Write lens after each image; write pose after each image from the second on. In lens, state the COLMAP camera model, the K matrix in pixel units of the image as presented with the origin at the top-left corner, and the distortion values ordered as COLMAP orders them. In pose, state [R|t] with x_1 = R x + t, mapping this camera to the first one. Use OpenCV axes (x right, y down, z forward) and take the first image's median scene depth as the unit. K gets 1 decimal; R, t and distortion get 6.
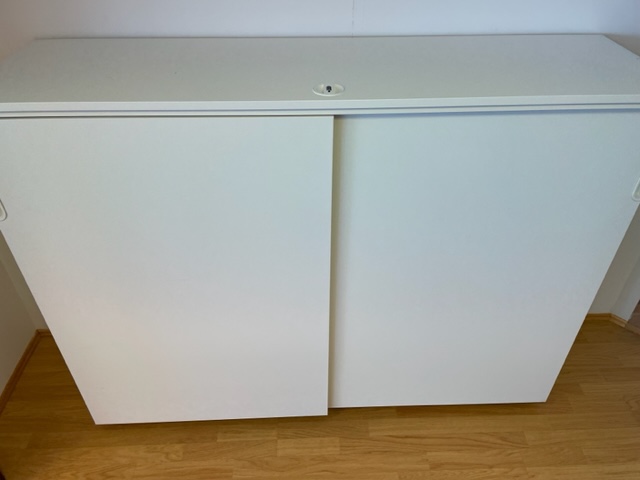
lens RADIAL K [[489.8, 0, 324.1], [0, 489.8, 245.3], [0, 0, 1]] dist [0.048896, -0.068151]
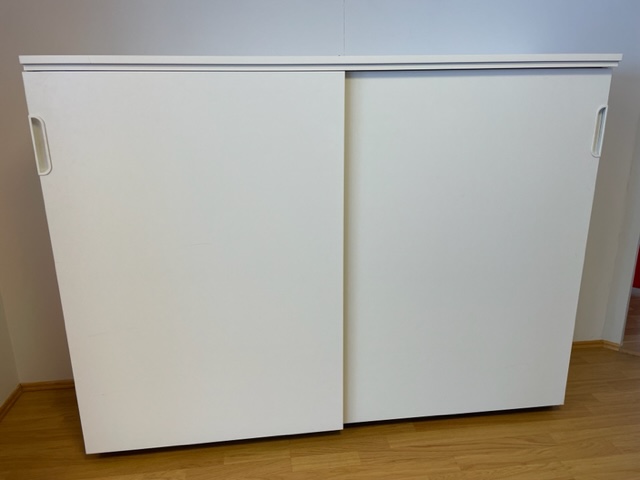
lens RADIAL K [[489.8, 0, 320.0], [0, 489.8, 239.1], [0, 0, 1]] dist [0.048896, -0.068151]
pose [[0.996231, -0.038485, 0.077736, -0.097763], [0.064744, 0.926324, -0.371123, 0.366200], [-0.057726, 0.374757, 0.925324, 0.005476]]
